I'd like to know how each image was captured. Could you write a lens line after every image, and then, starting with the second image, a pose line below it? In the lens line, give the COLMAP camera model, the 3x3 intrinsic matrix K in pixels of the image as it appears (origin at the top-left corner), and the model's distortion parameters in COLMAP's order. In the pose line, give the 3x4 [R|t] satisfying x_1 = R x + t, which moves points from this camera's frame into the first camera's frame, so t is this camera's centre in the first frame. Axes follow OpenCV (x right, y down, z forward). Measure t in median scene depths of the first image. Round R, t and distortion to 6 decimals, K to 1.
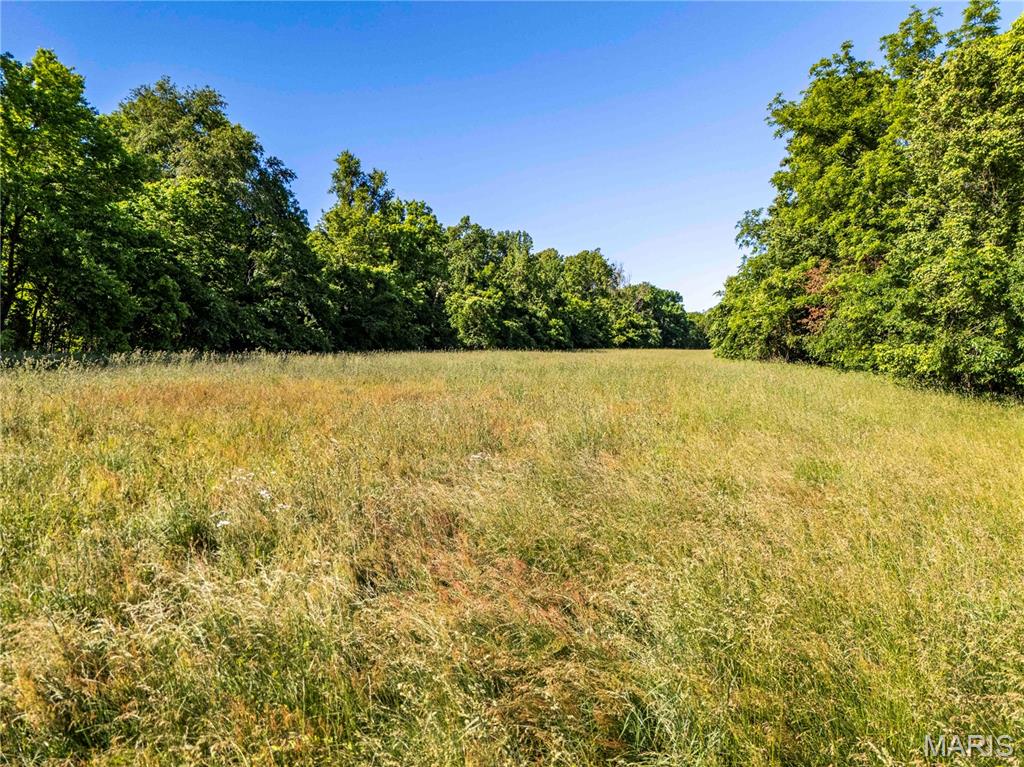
lens RADIAL K [[754.2, 0, 514.1], [0, 754.2, 384.1], [0, 0, 1]] dist [0.066097, -0.052155]
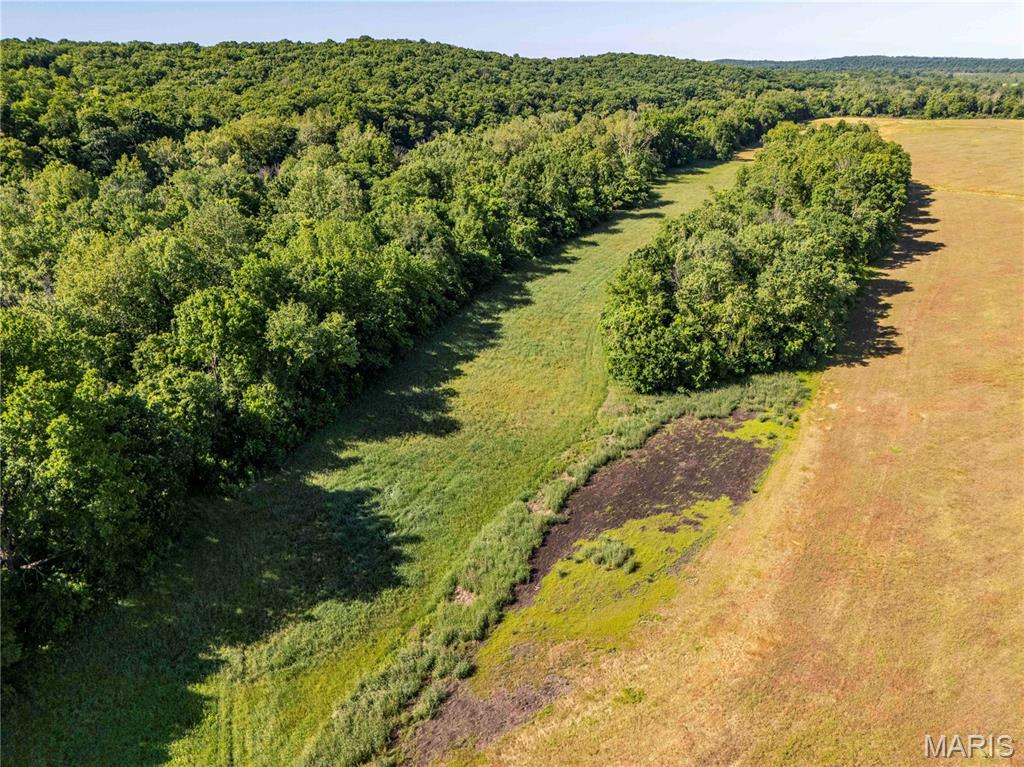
lens RADIAL K [[754.2, 0, 515.6], [0, 754.2, 381.8], [0, 0, 1]] dist [0.066097, -0.052155]
pose [[0.998434, 0.018983, -0.052629, 0.031048], [0.000059, 0.940323, 0.340284, -0.340741], [0.055947, -0.339754, 0.938849, -0.787556]]
